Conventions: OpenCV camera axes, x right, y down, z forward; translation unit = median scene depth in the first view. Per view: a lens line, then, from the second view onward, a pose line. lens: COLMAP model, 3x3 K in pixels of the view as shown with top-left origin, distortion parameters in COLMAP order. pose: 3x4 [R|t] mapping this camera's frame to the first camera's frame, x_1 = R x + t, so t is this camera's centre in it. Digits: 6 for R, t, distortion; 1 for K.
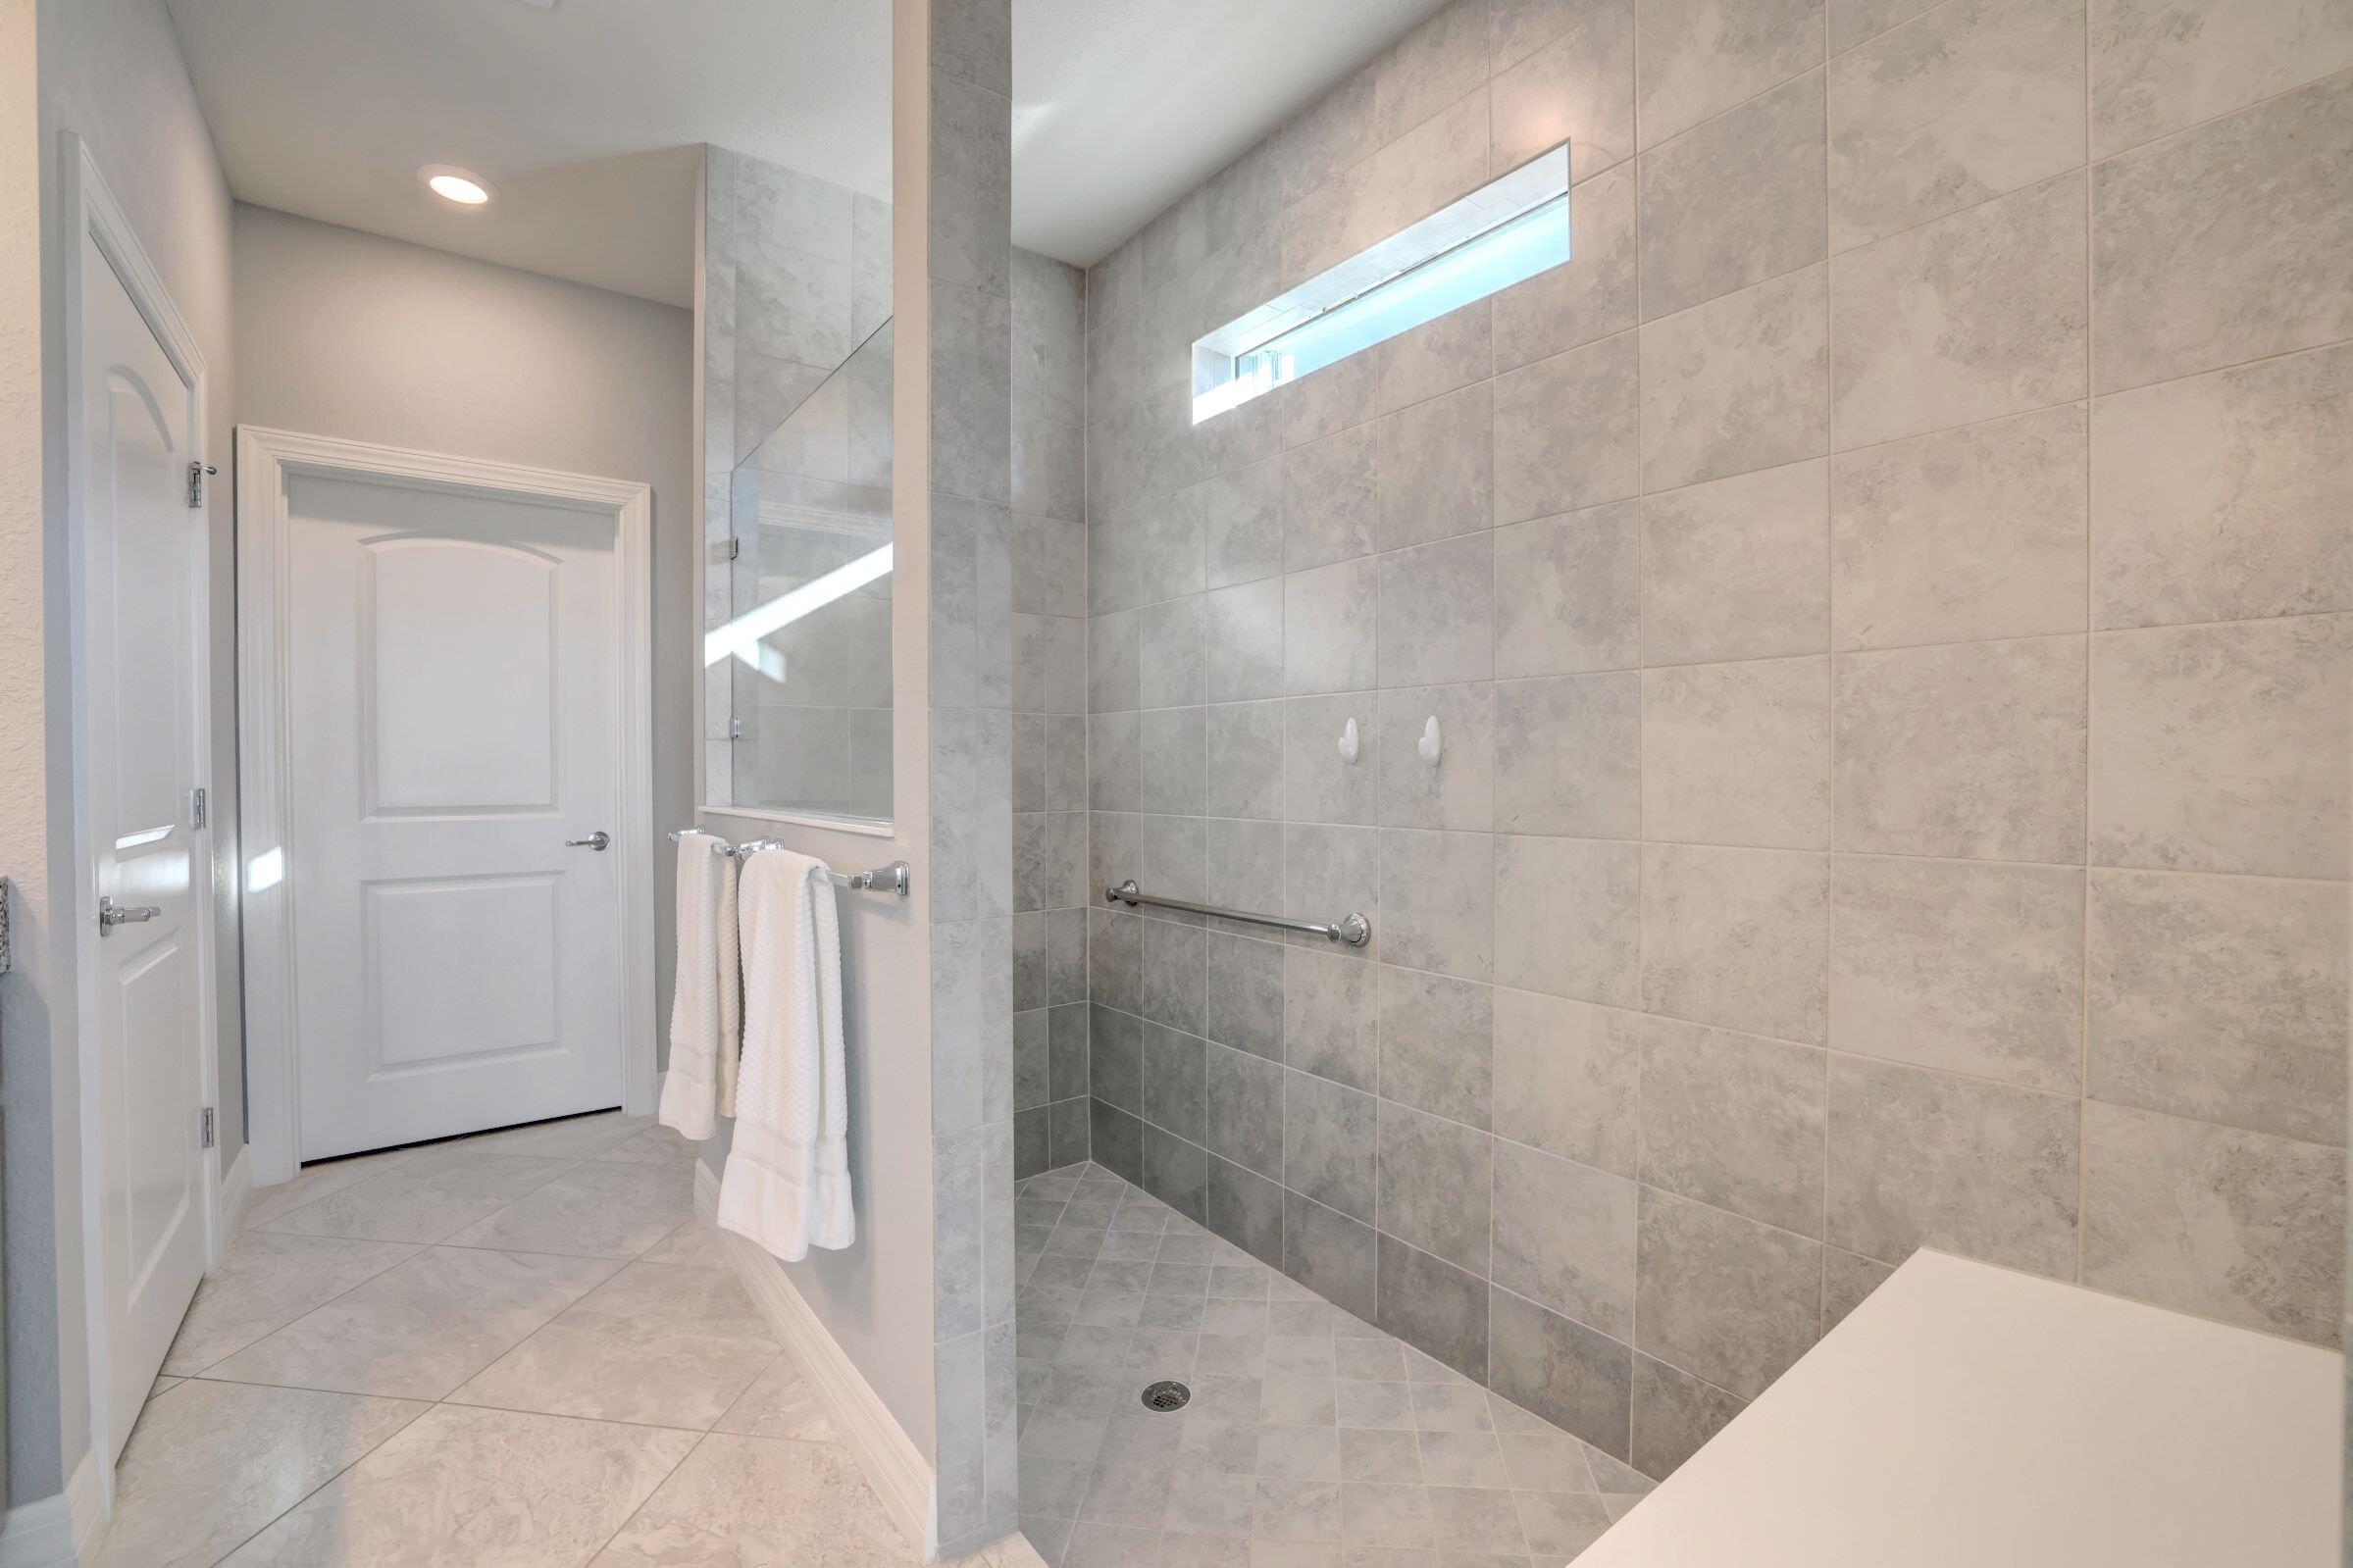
lens RADIAL K [[1000.0, 0, 1178.7], [0, 1000.0, 782.8], [0, 0, 1]] dist [-0.051647, 0.019407]
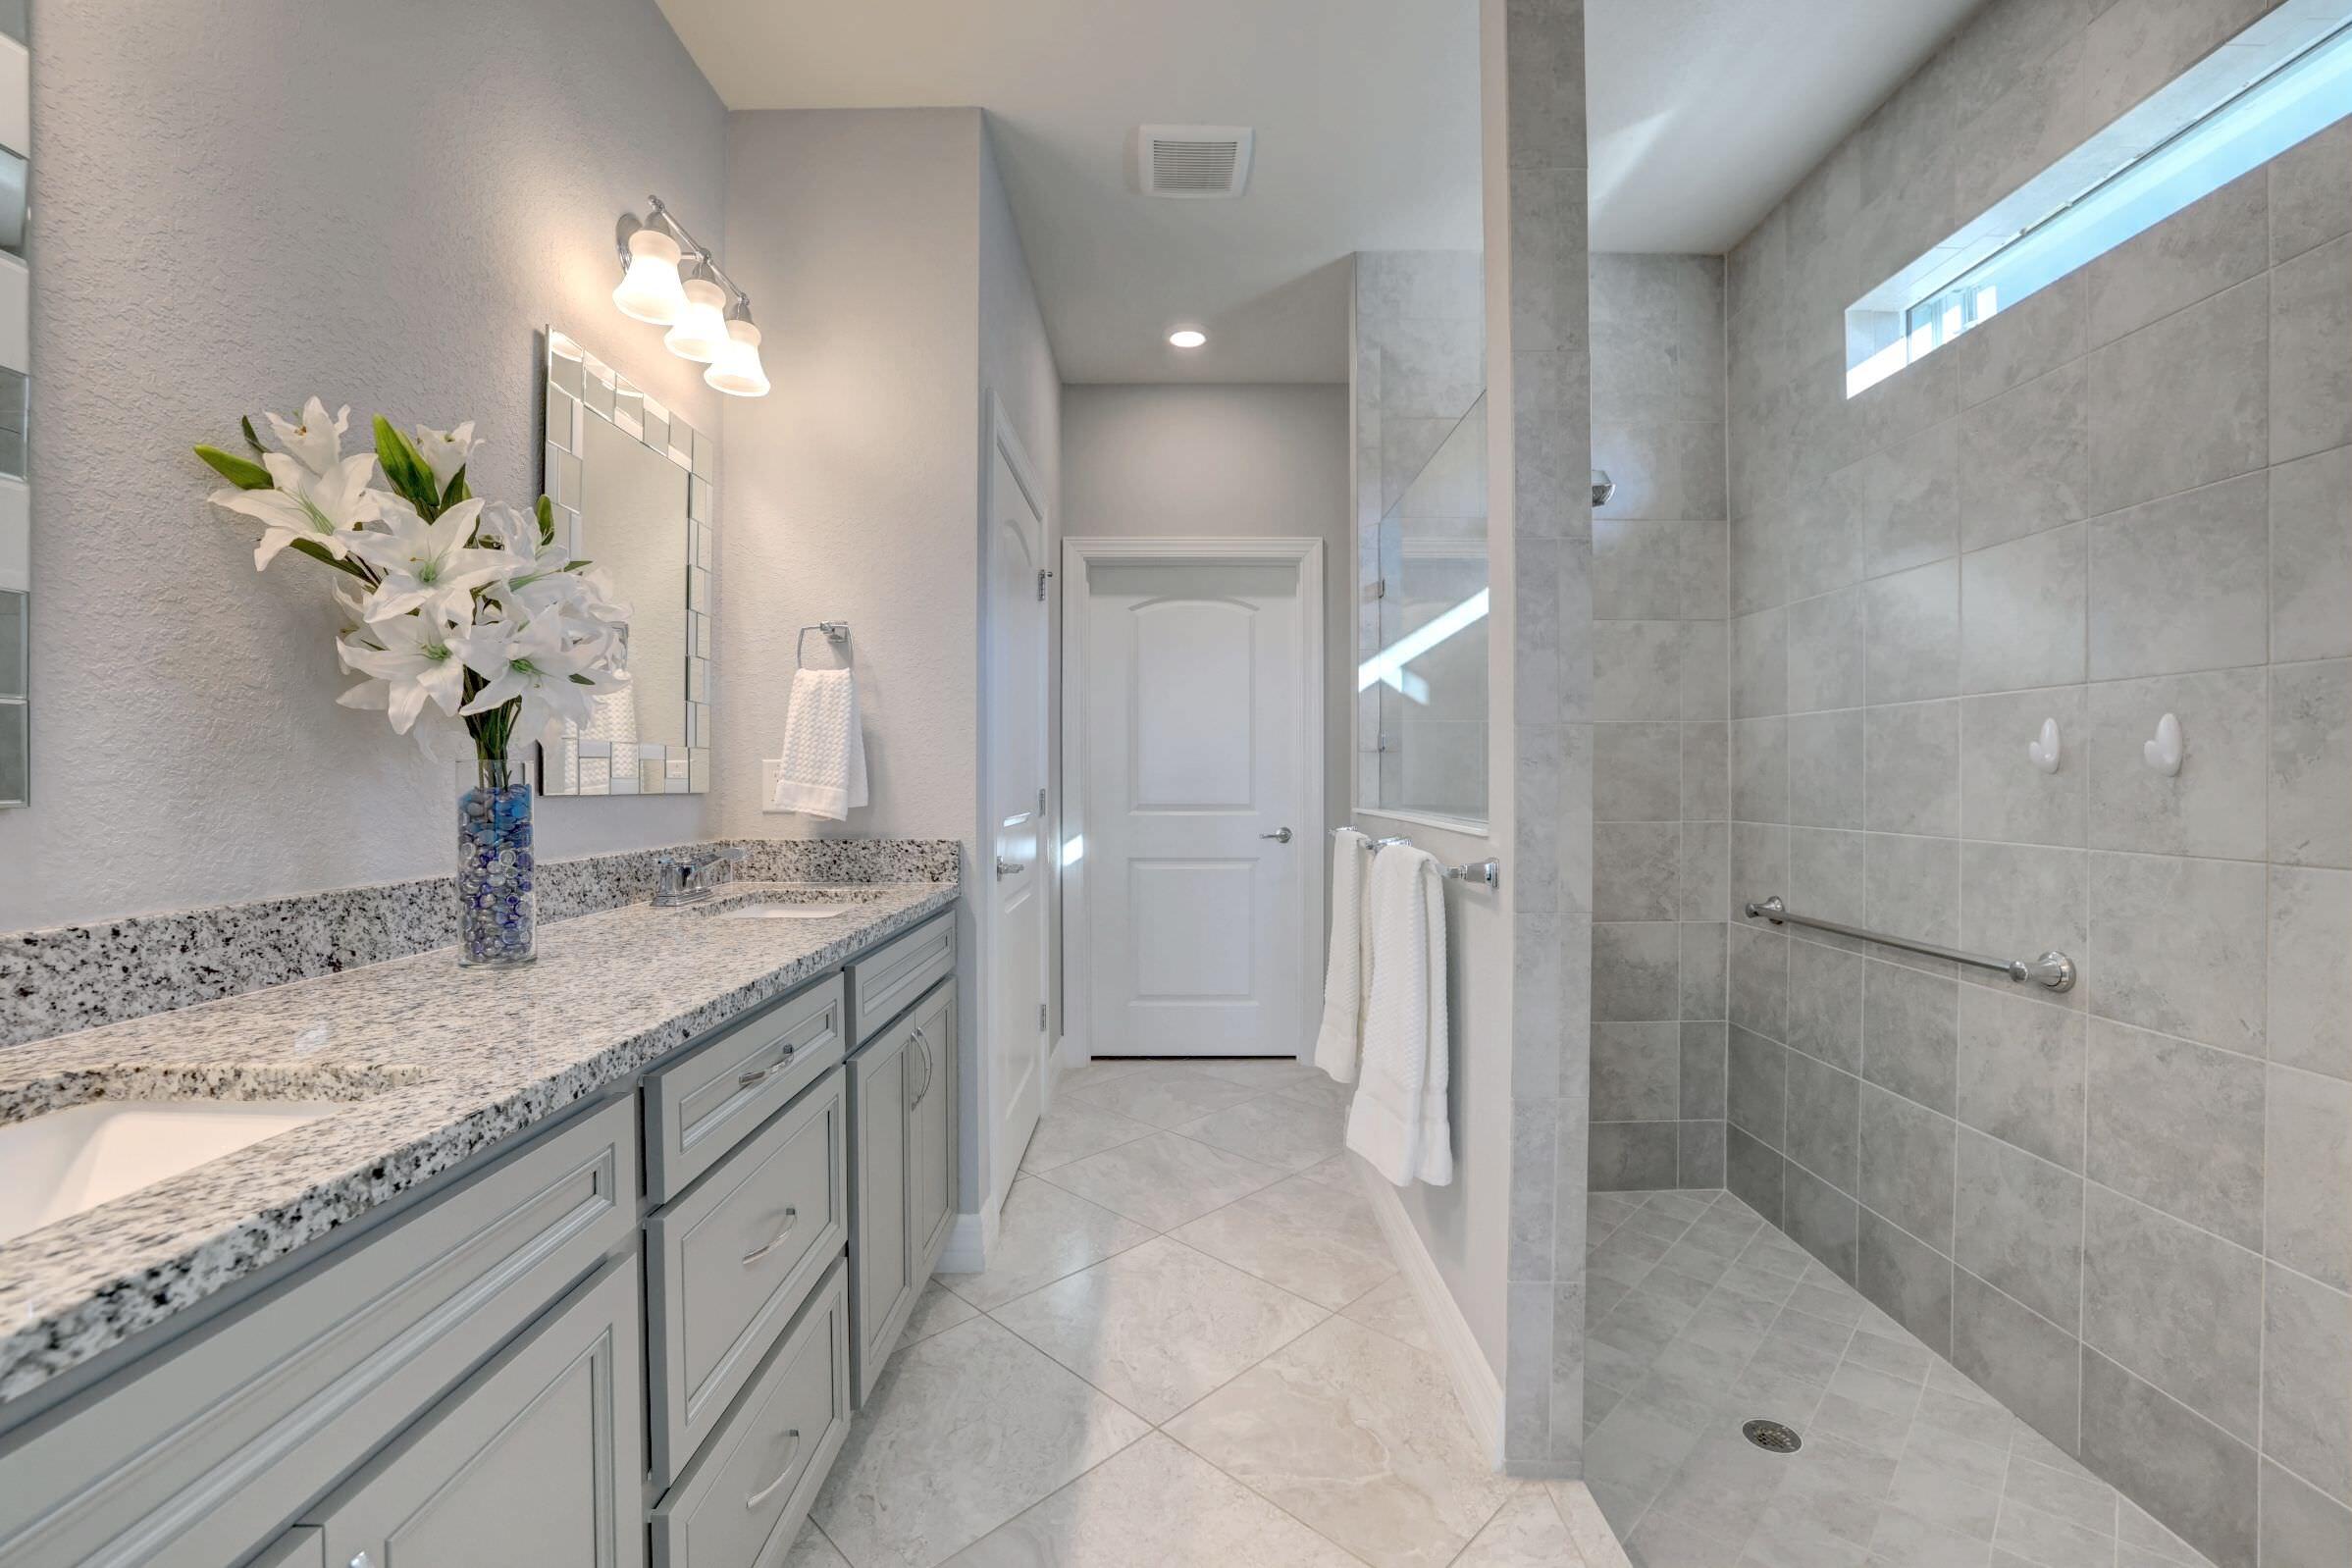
lens RADIAL K [[999.7, 0, 1178.2], [0, 999.7, 782.8], [0, 0, 1]] dist [-0.051647, 0.019407]
pose [[0.794164, 0.006136, -0.607673, 0.086325], [-0.010100, 0.999944, -0.003103, -0.000687], [0.607620, 0.008602, 0.794182, -0.091241]]
